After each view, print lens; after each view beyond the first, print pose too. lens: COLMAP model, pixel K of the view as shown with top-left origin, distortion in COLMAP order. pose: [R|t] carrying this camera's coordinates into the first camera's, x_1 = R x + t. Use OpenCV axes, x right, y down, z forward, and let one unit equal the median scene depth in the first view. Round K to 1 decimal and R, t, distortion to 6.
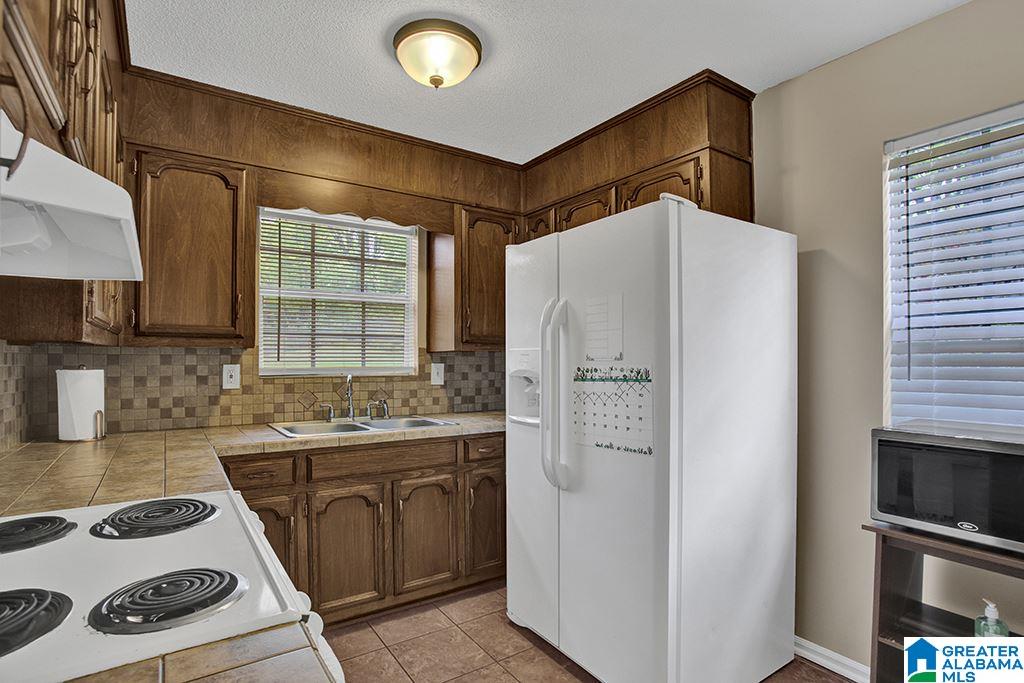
lens RADIAL K [[520.0, 0, 512.5], [0, 520.0, 359.1], [0, 0, 1]] dist [-0.015798, 0.000111]
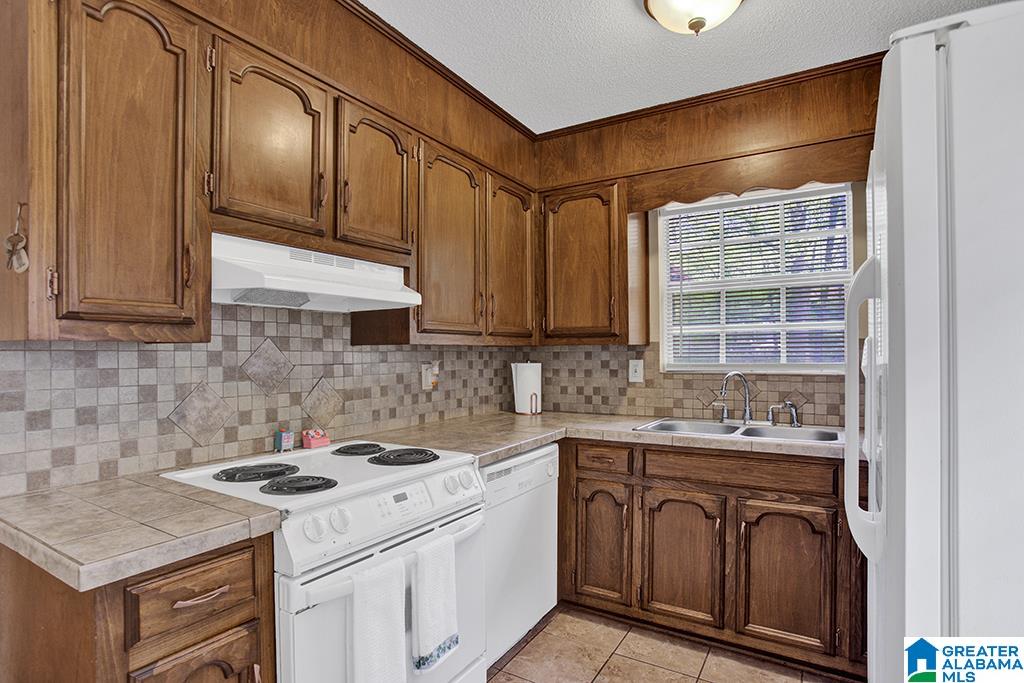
lens RADIAL K [[548.8, 0, 512.6], [0, 548.8, 354.2], [0, 0, 1]] dist [-0.001314, 0.000680]
pose [[0.434935, -0.005788, -0.900443, 0.425998], [0.005468, 0.999978, -0.003787, 0.001524], [0.900445, -0.003276, 0.434957, 0.279021]]
